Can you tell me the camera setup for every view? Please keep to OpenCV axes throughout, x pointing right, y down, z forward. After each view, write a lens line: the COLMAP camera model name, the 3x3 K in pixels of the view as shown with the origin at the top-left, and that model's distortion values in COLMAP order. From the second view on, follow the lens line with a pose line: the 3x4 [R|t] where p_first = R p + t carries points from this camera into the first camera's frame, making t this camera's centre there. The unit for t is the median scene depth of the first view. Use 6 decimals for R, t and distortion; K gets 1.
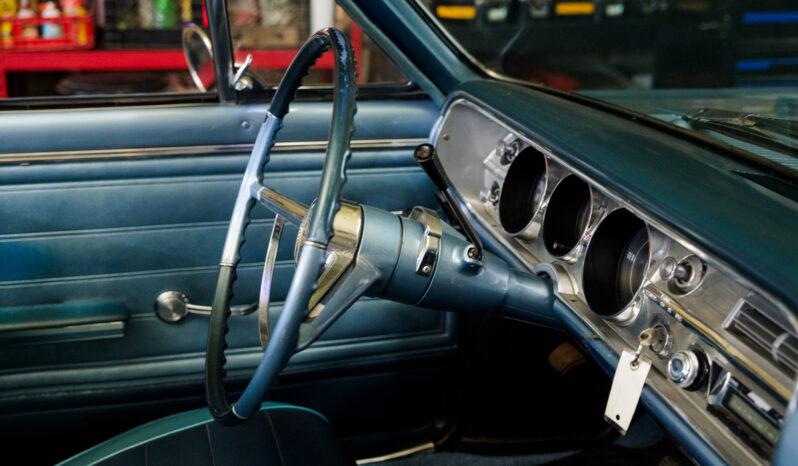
lens RADIAL K [[994.4, 0, 399.0], [0, 994.4, 233.0], [0, 0, 1]] dist [-0.006657, -0.015761]
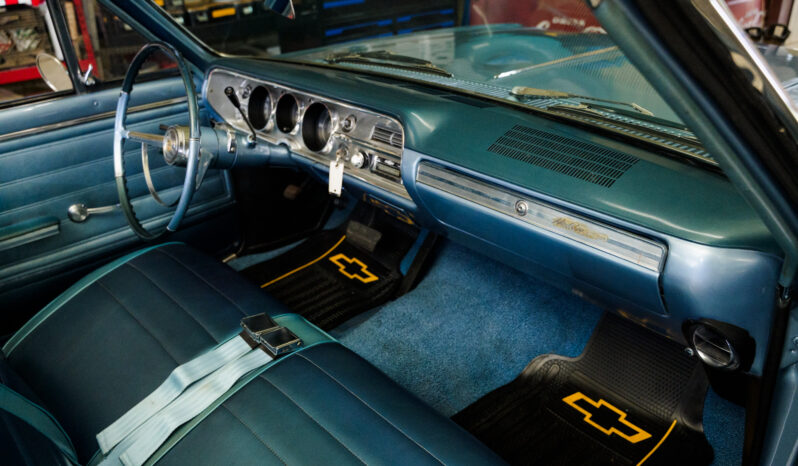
lens RADIAL K [[630.6, 0, 400.8], [0, 630.6, 235.2], [0, 0, 1]] dist [0.004813, -0.005688]
pose [[0.889074, -0.262203, 0.375229, -0.208295], [0.212801, 0.962483, 0.168352, 0.062184], [-0.405294, -0.069828, 0.911516, -0.392608]]
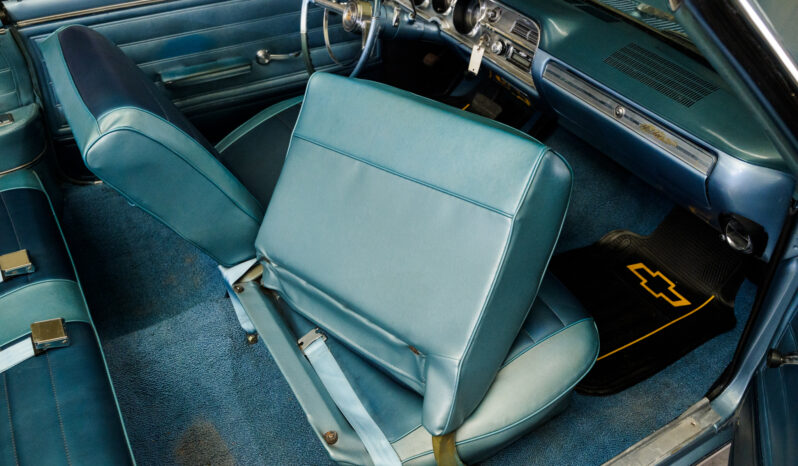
lens RADIAL K [[637.1, 0, 398.6], [0, 637.1, 236.7], [0, 0, 1]] dist [0.001178, -0.006651]
pose [[0.967384, -0.176655, 0.181554, -0.371837], [0.103168, 0.929331, 0.354542, -0.037986], [-0.231355, -0.324247, 0.917245, -0.725027]]
